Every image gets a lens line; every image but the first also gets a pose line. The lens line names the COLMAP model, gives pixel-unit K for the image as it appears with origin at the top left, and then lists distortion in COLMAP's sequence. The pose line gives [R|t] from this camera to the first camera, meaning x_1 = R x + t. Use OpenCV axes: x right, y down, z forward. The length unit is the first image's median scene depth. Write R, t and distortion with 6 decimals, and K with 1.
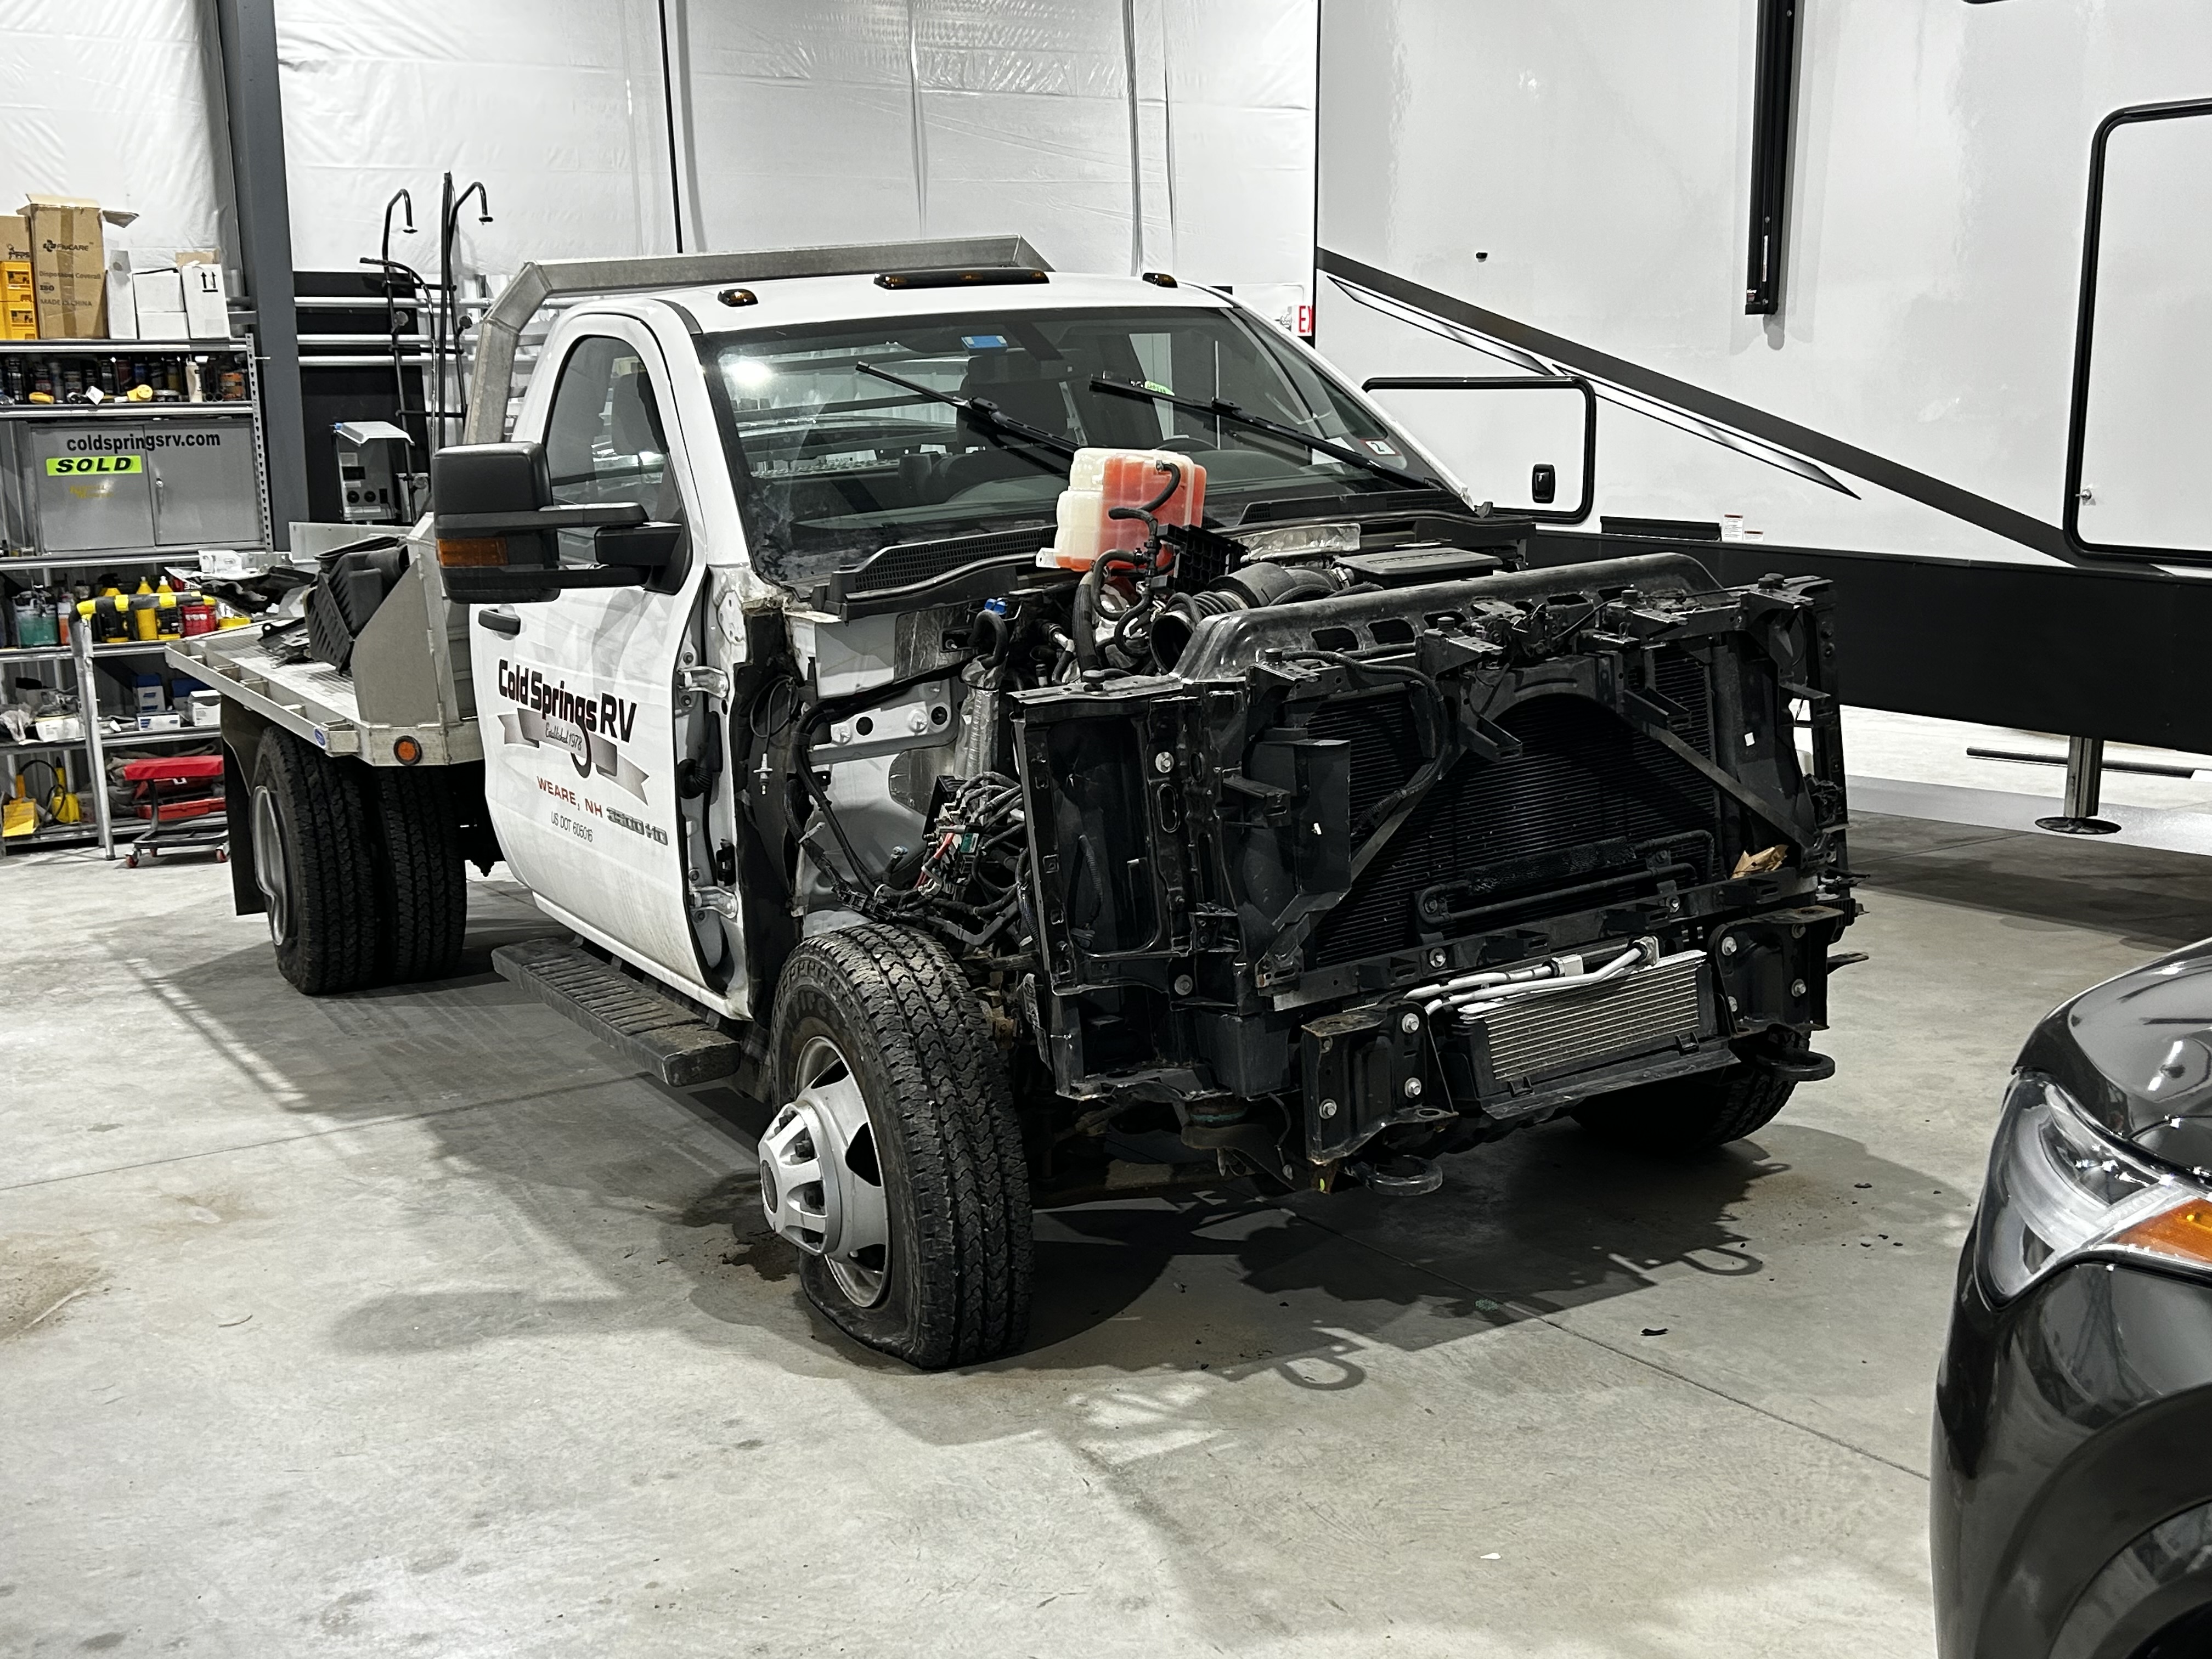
lens RADIAL K [[2316.4, 0, 1106.2], [0, 2316.4, 831.2], [0, 0, 1]] dist [0.007460, 0.000000]
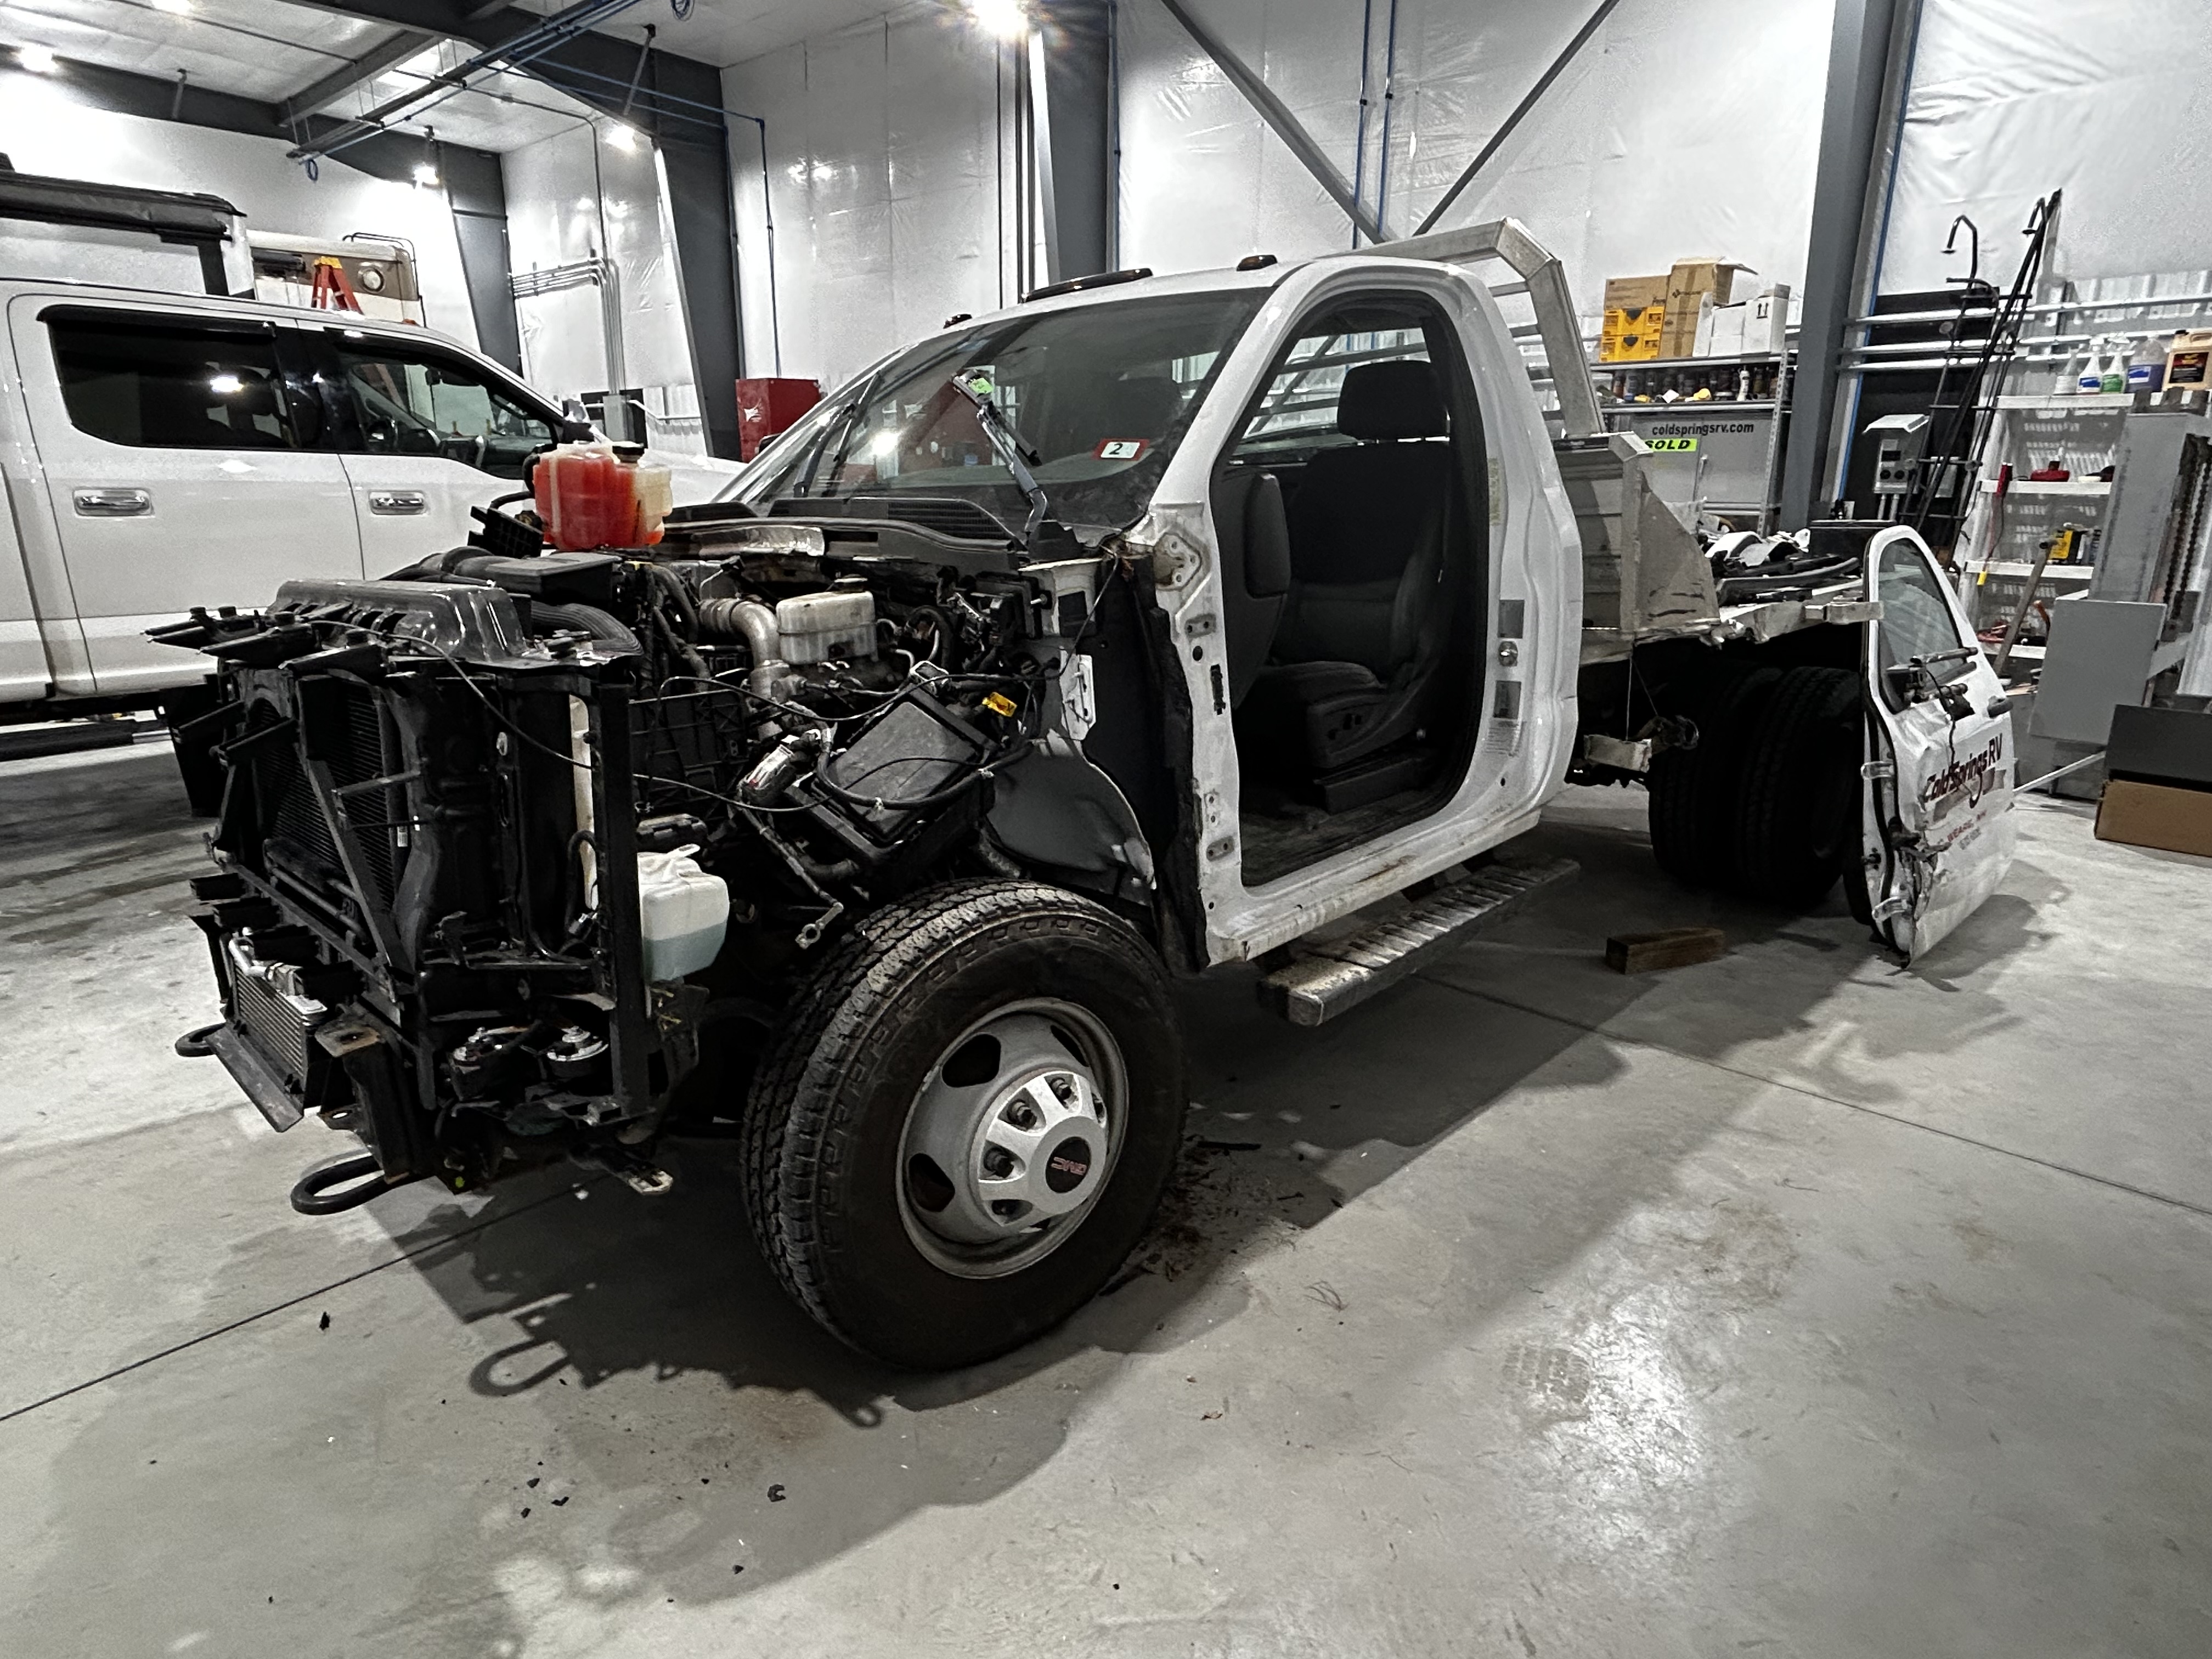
lens RADIAL K [[1227.9, 0, 1108.0], [0, 1227.9, 823.4], [0, 0, 1]] dist [-0.003741, 0.000560]
pose [[0.238191, 0.308097, -0.921054, 0.286641], [-0.166356, 0.947277, 0.273848, -0.080737], [0.956865, 0.087995, 0.276887, 0.443487]]
